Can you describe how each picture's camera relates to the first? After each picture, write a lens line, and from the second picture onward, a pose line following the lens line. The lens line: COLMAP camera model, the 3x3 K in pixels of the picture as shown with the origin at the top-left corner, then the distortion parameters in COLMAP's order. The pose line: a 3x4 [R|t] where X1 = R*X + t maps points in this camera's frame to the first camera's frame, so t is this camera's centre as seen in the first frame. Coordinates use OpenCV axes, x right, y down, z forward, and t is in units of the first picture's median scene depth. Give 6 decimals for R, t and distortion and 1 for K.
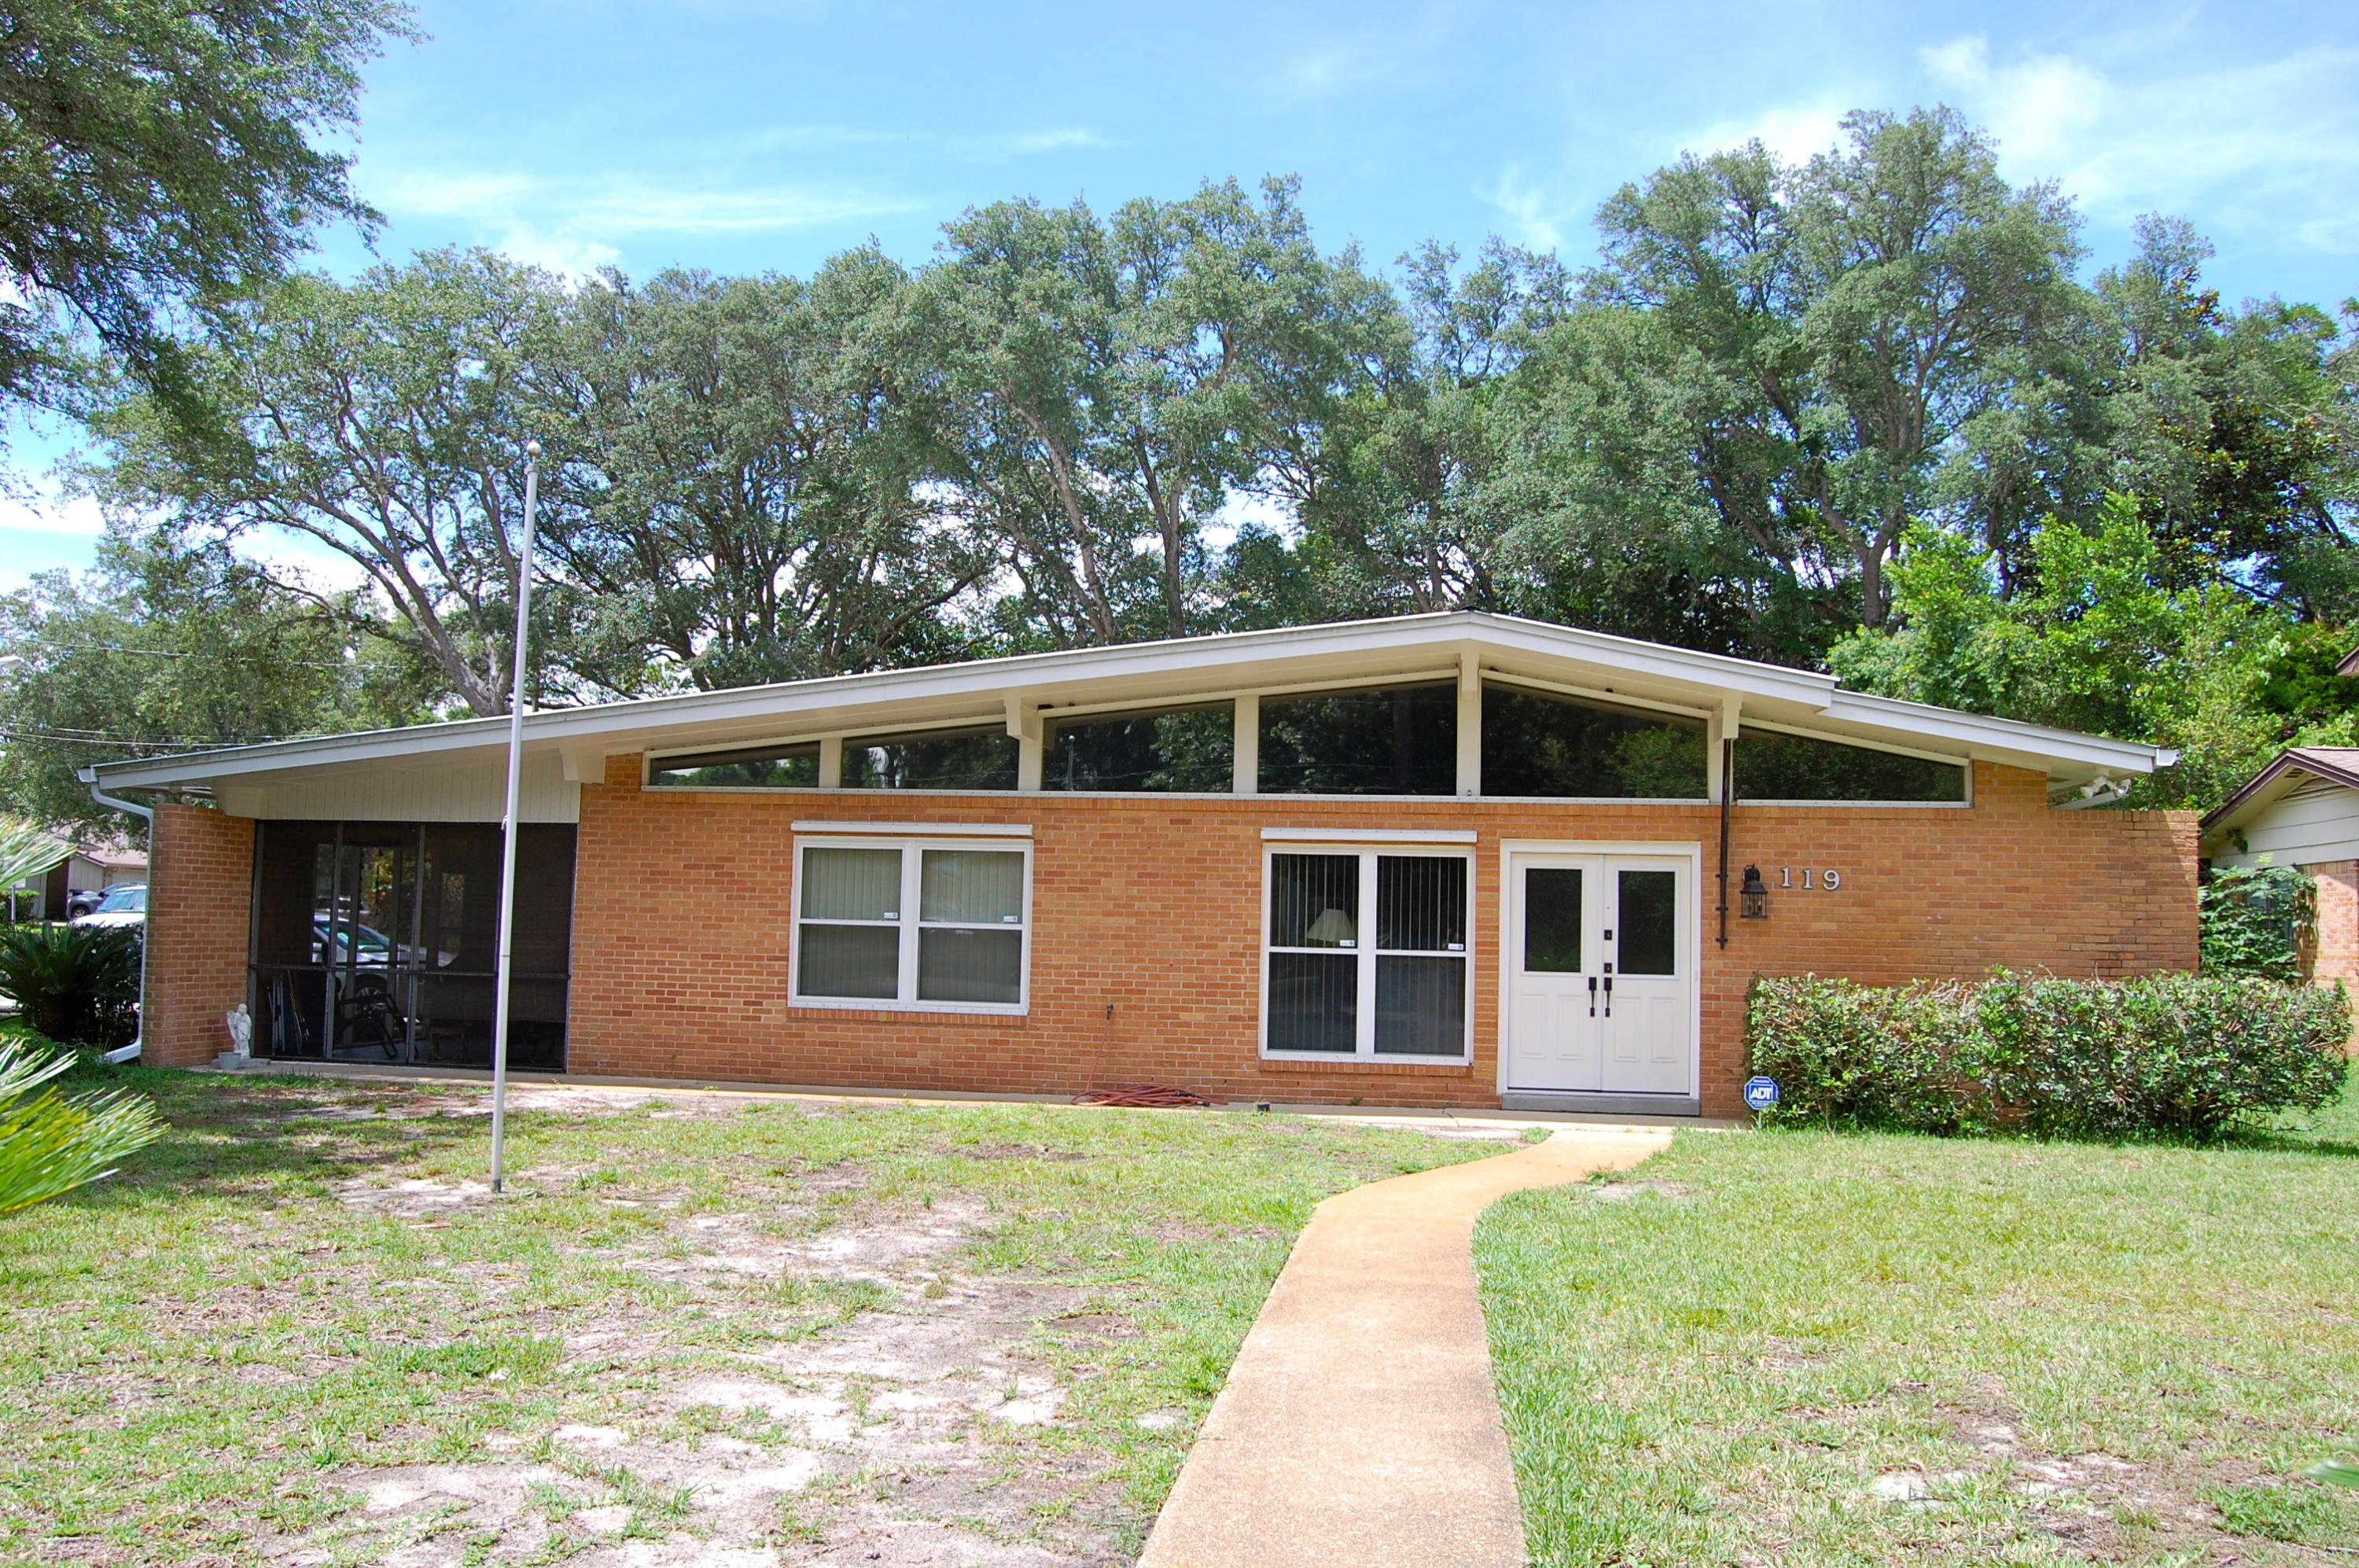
lens RADIAL K [[1852.0, 0, 1174.9], [0, 1852.0, 793.7], [0, 0, 1]] dist [-0.091315, 0.037211]
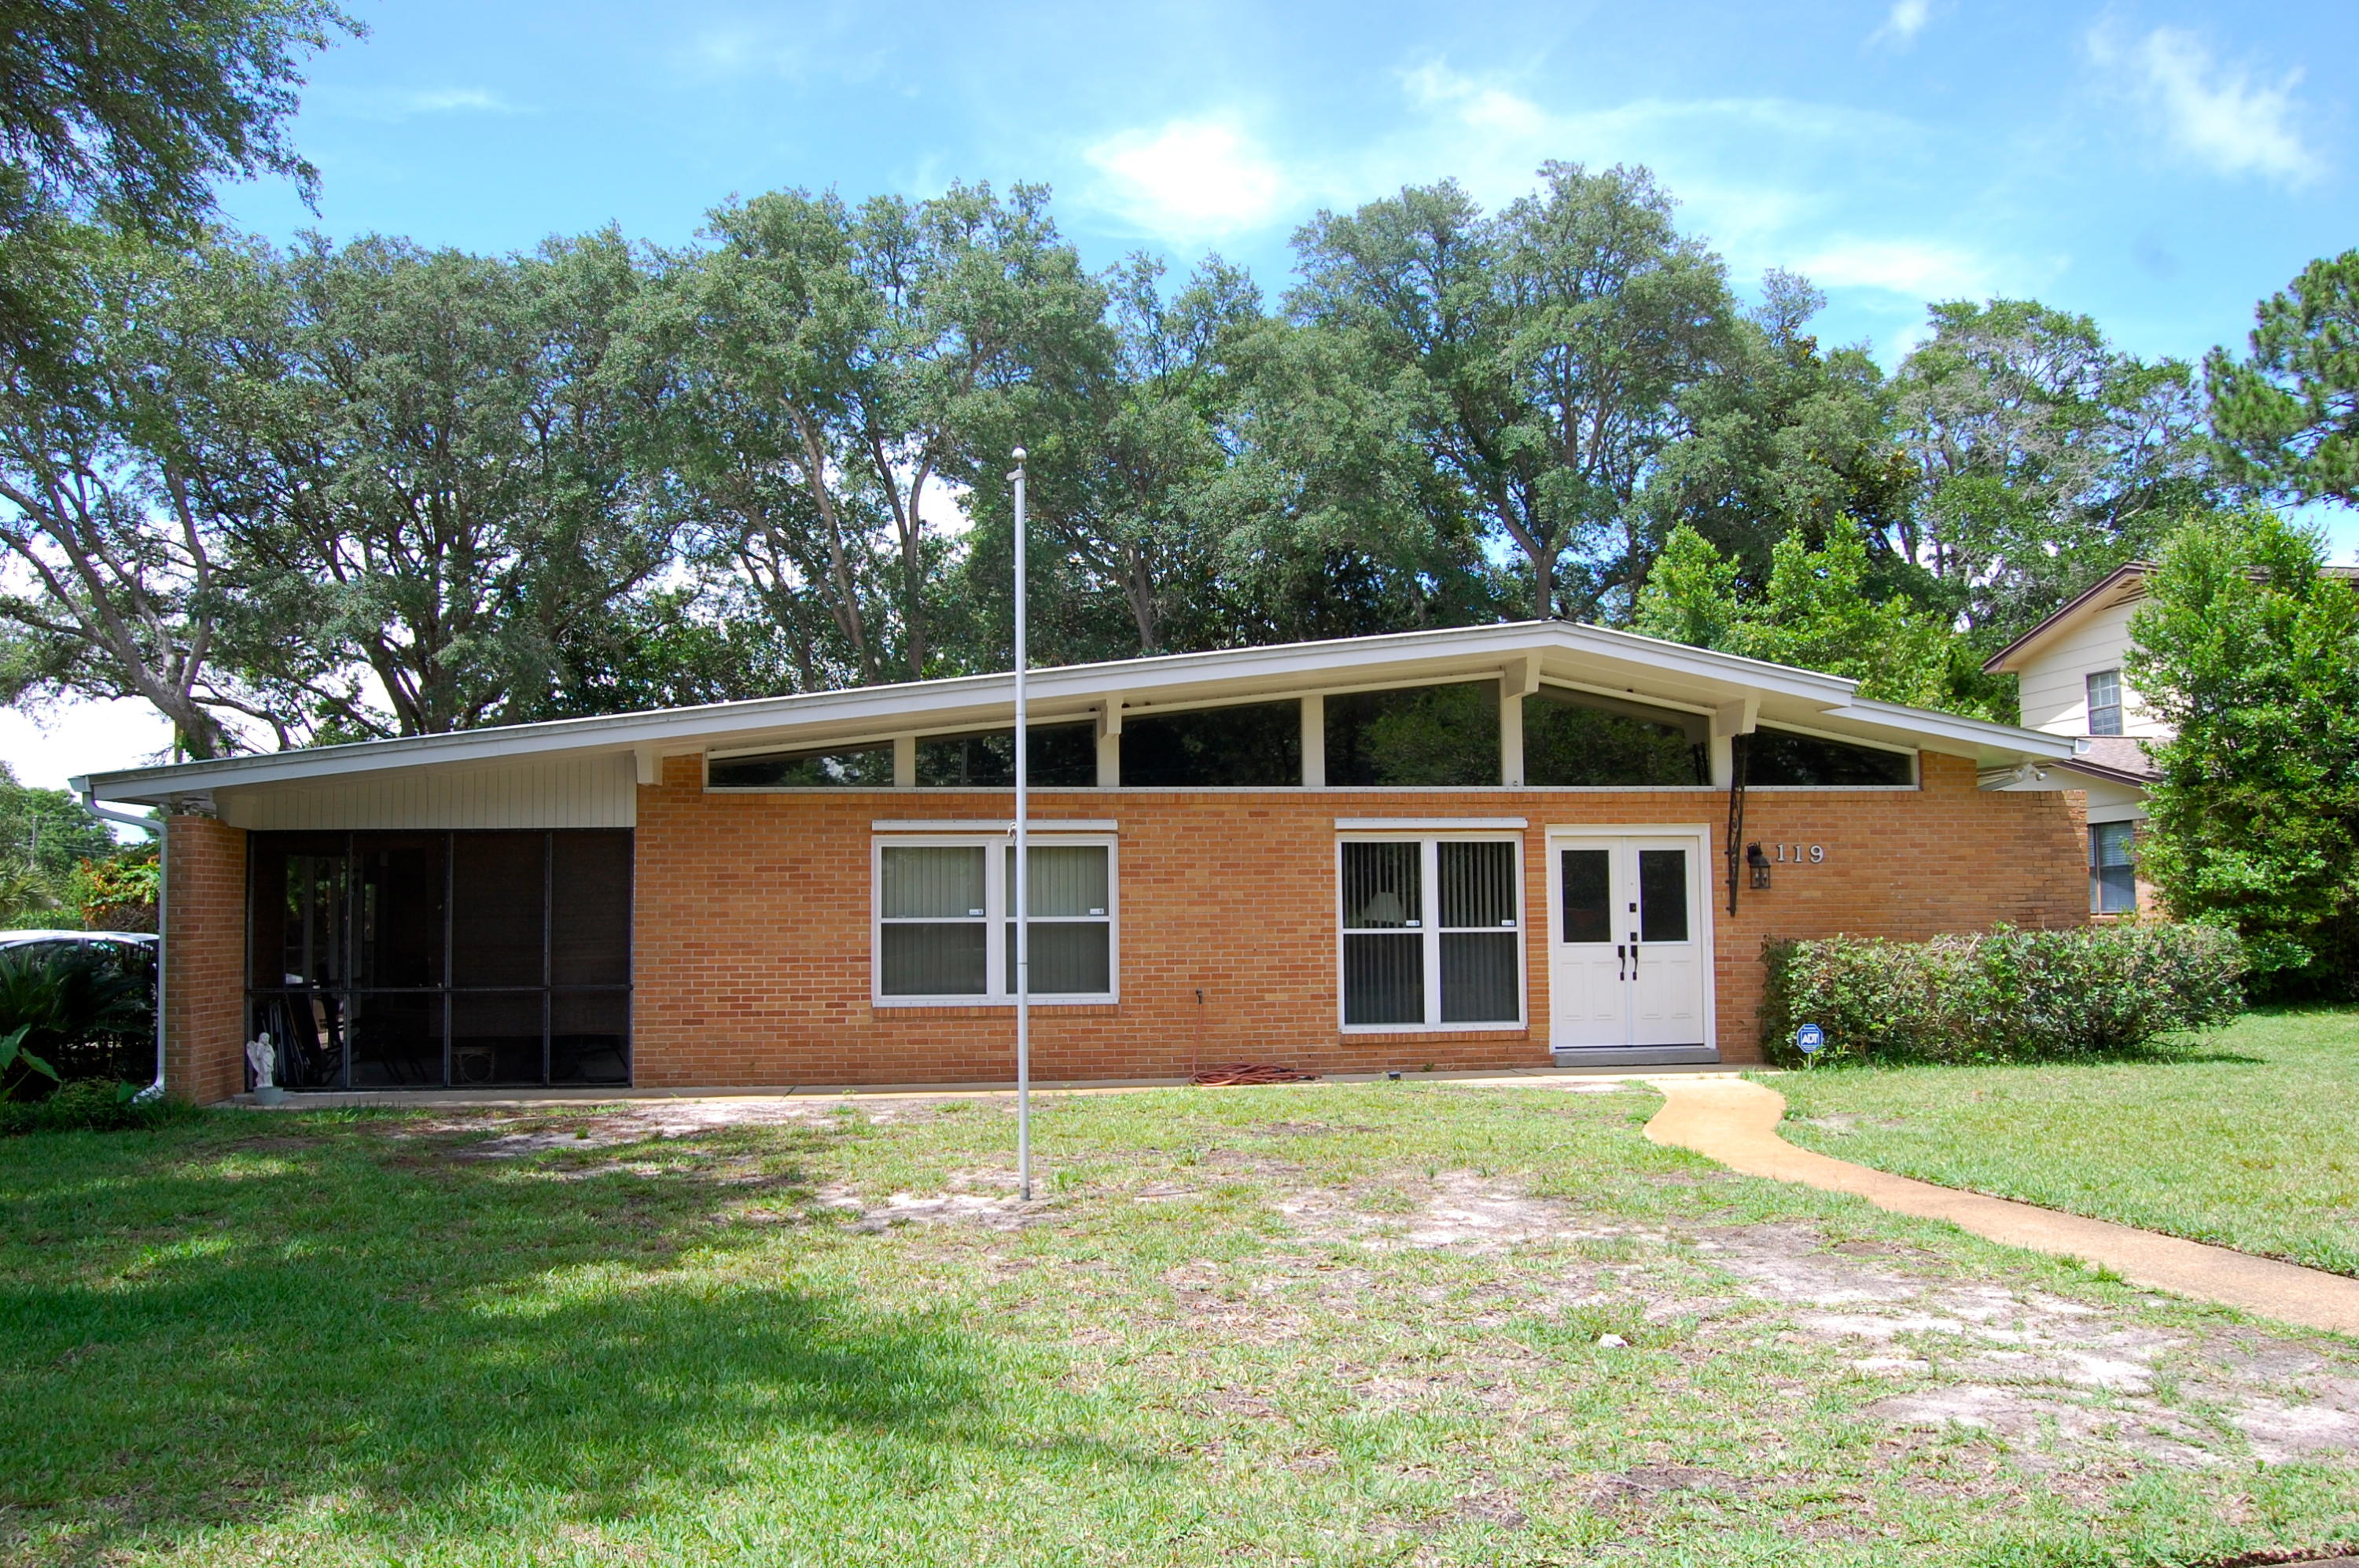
lens RADIAL K [[1852.0, 0, 1095.4], [0, 1852.0, 782.0], [0, 0, 1]] dist [-0.091315, 0.037211]
pose [[0.962381, -0.013161, 0.271386, -0.372500], [0.013243, 0.999911, 0.001528, -0.006242], [-0.271382, 0.002123, 0.962469, 0.004849]]
